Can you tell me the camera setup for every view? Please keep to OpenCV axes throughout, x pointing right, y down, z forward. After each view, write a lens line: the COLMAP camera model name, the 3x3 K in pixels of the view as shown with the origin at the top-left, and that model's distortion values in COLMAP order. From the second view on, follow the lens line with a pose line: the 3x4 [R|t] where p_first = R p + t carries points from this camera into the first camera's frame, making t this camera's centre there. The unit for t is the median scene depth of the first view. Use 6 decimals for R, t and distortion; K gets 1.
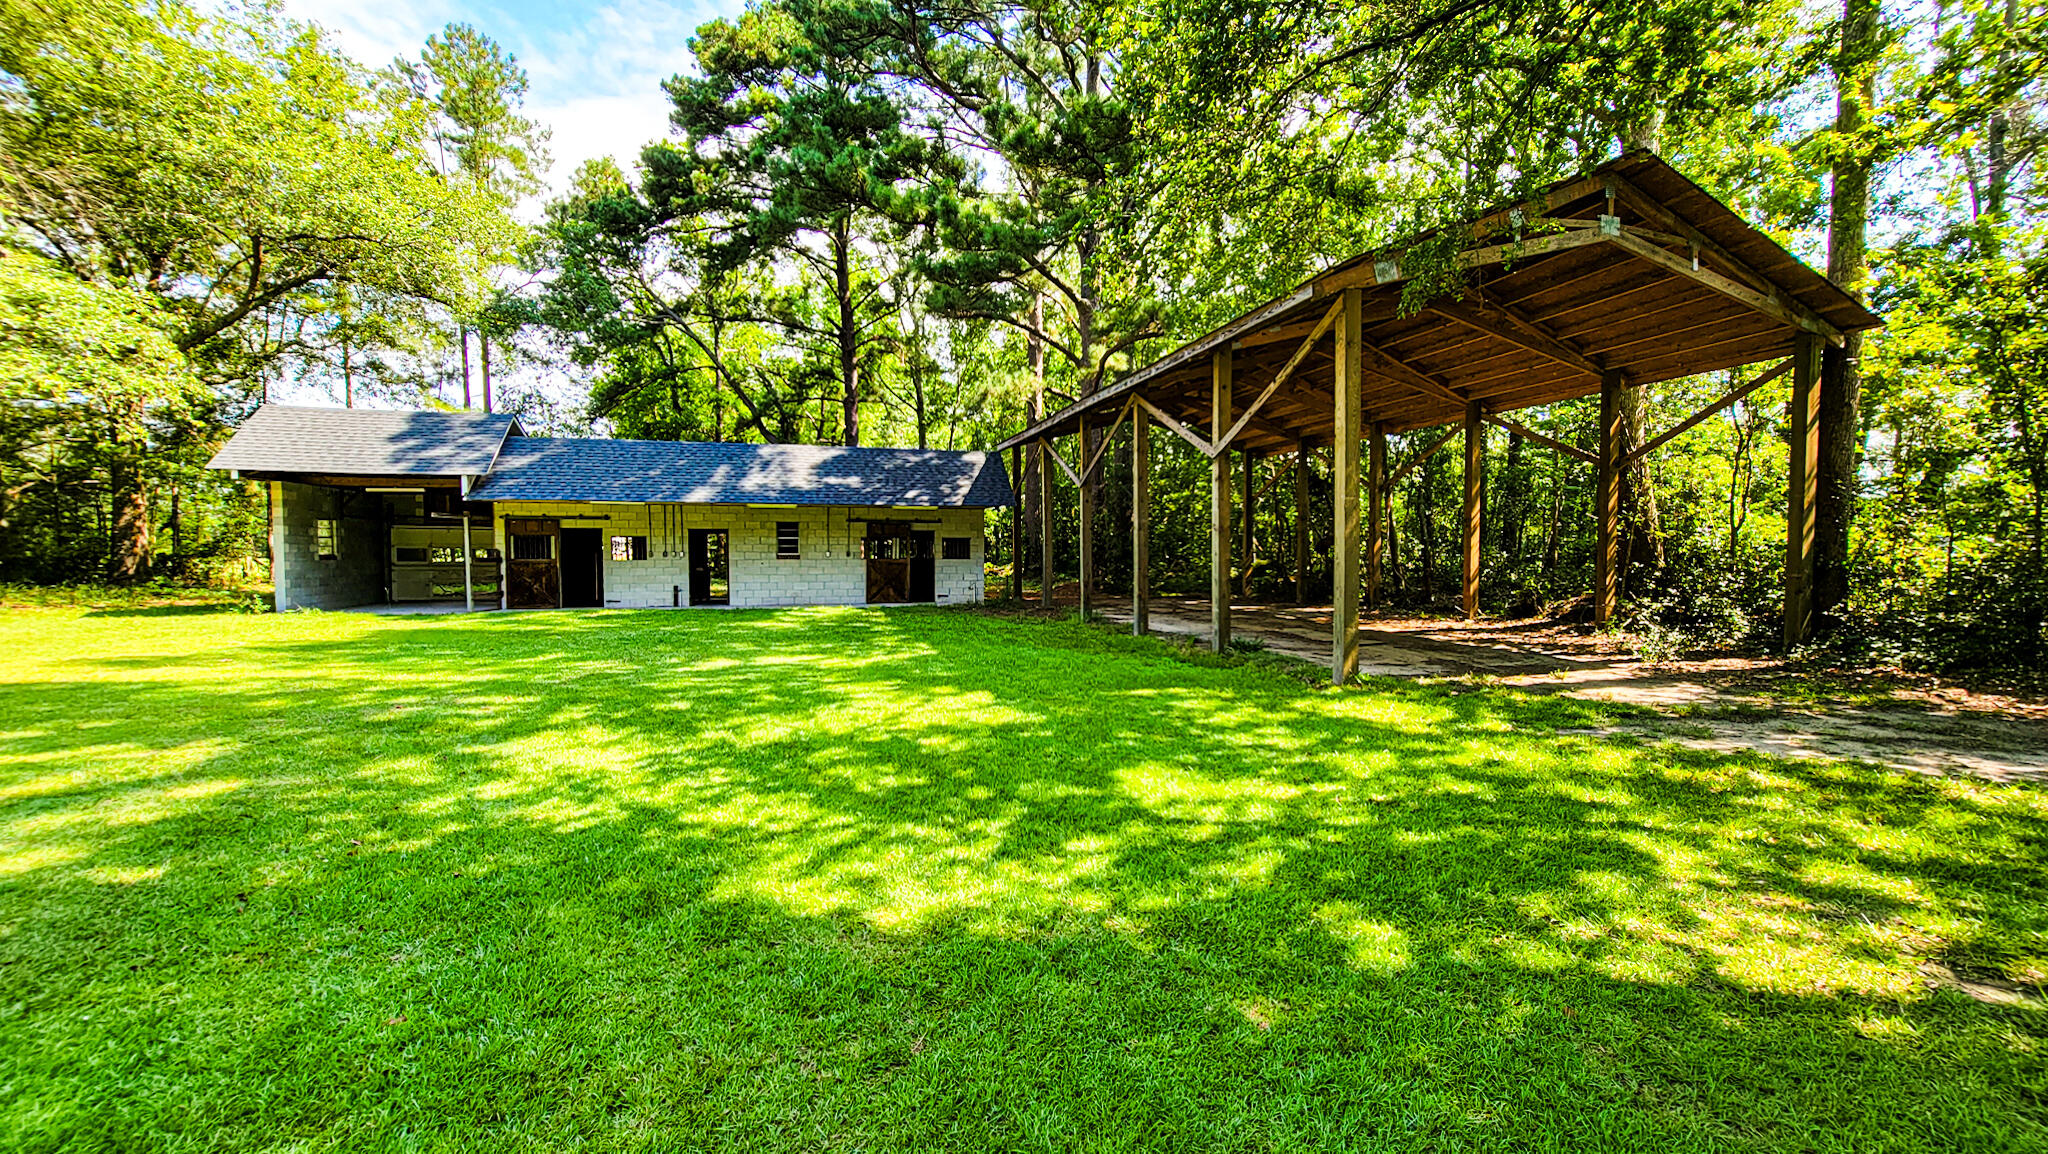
lens RADIAL K [[786.2, 0, 1052.6], [0, 786.2, 578.2], [0, 0, 1]] dist [-0.007157, 0.000107]
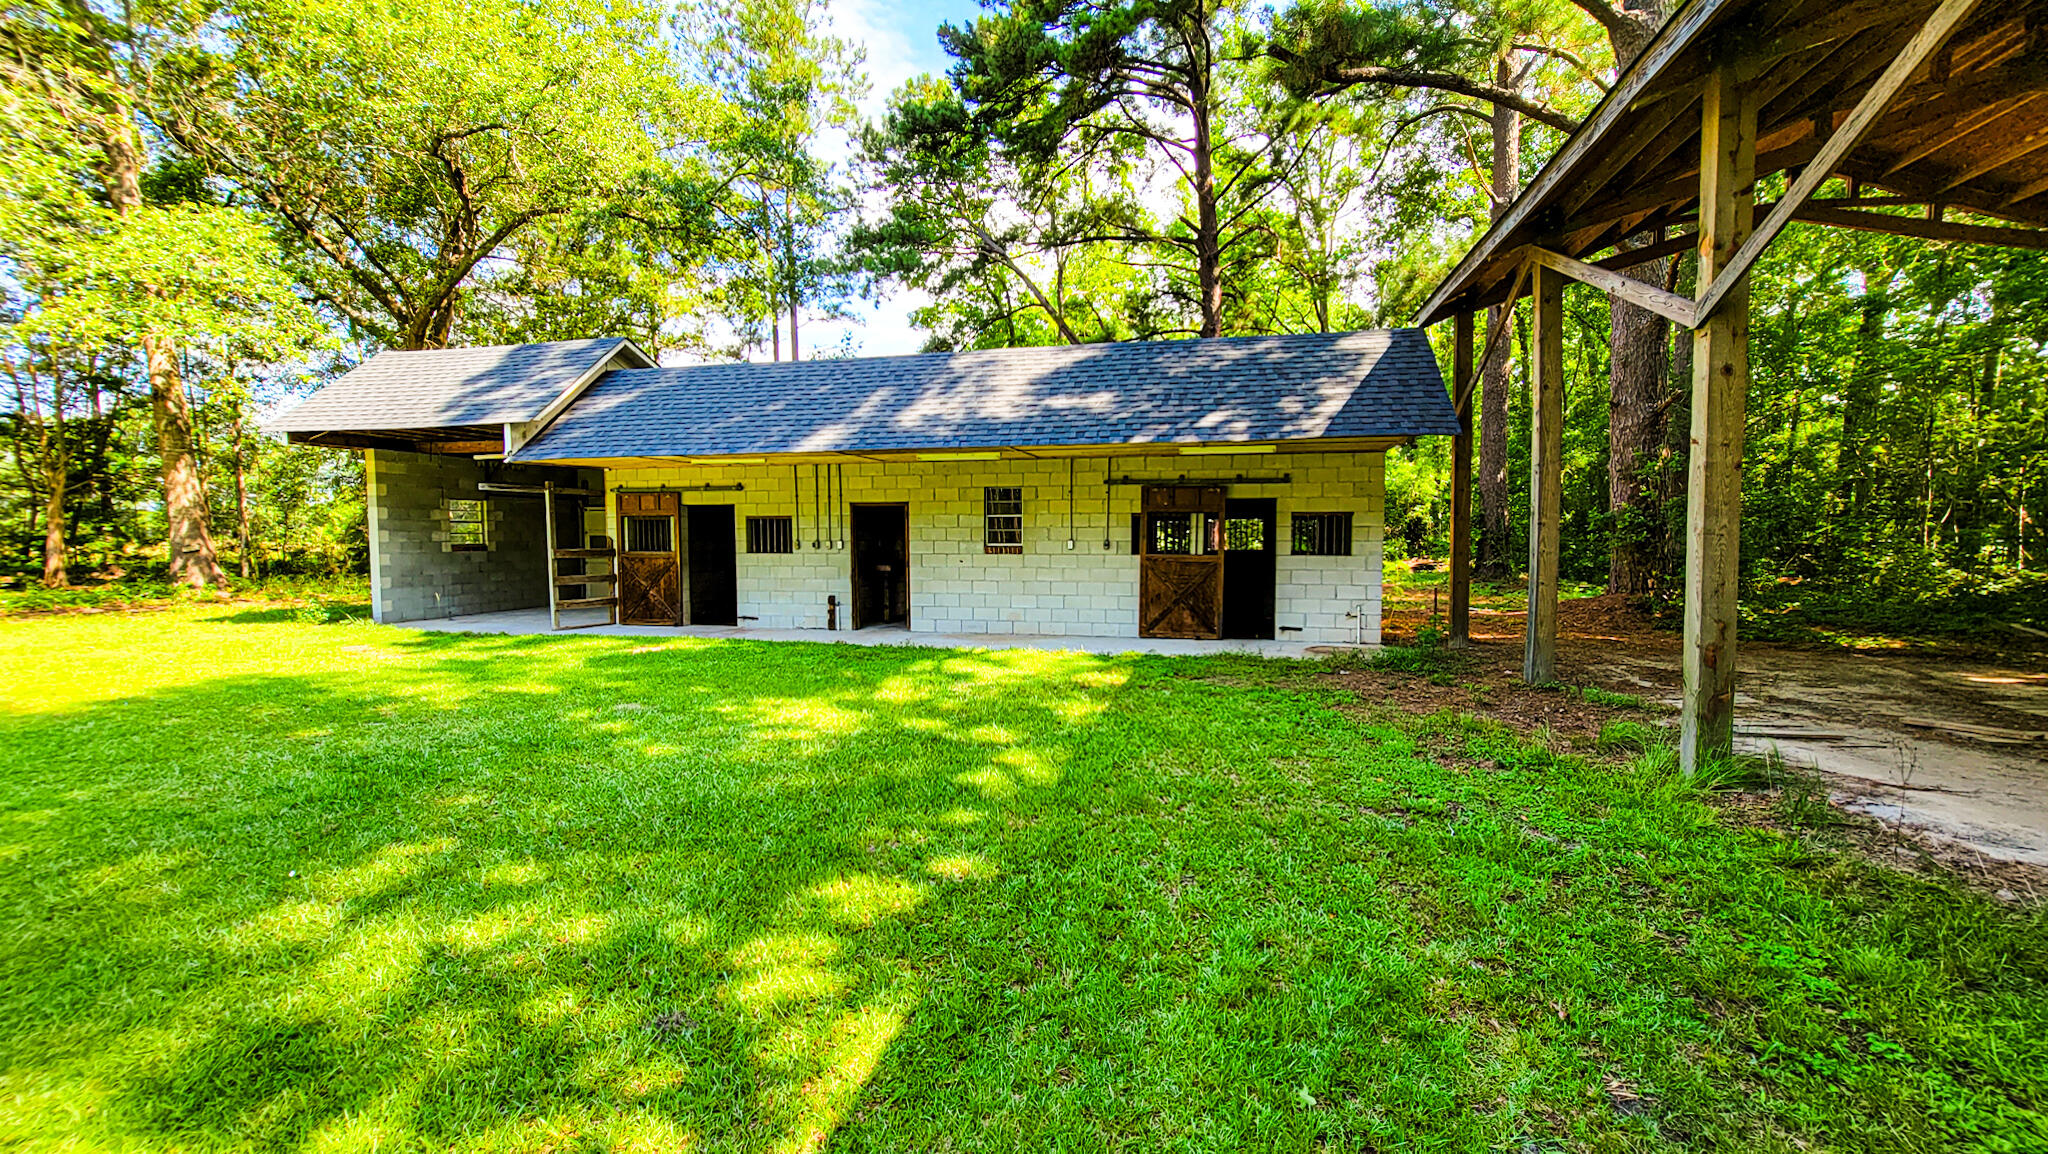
lens RADIAL K [[786.2, 0, 1052.6], [0, 786.2, 578.2], [0, 0, 1]] dist [-0.007157, 0.000107]
pose [[0.864397, 0.025533, -0.502161, -0.022650], [-0.015196, 0.999580, 0.024667, -0.021540], [0.502580, -0.013692, 0.864422, 0.542033]]
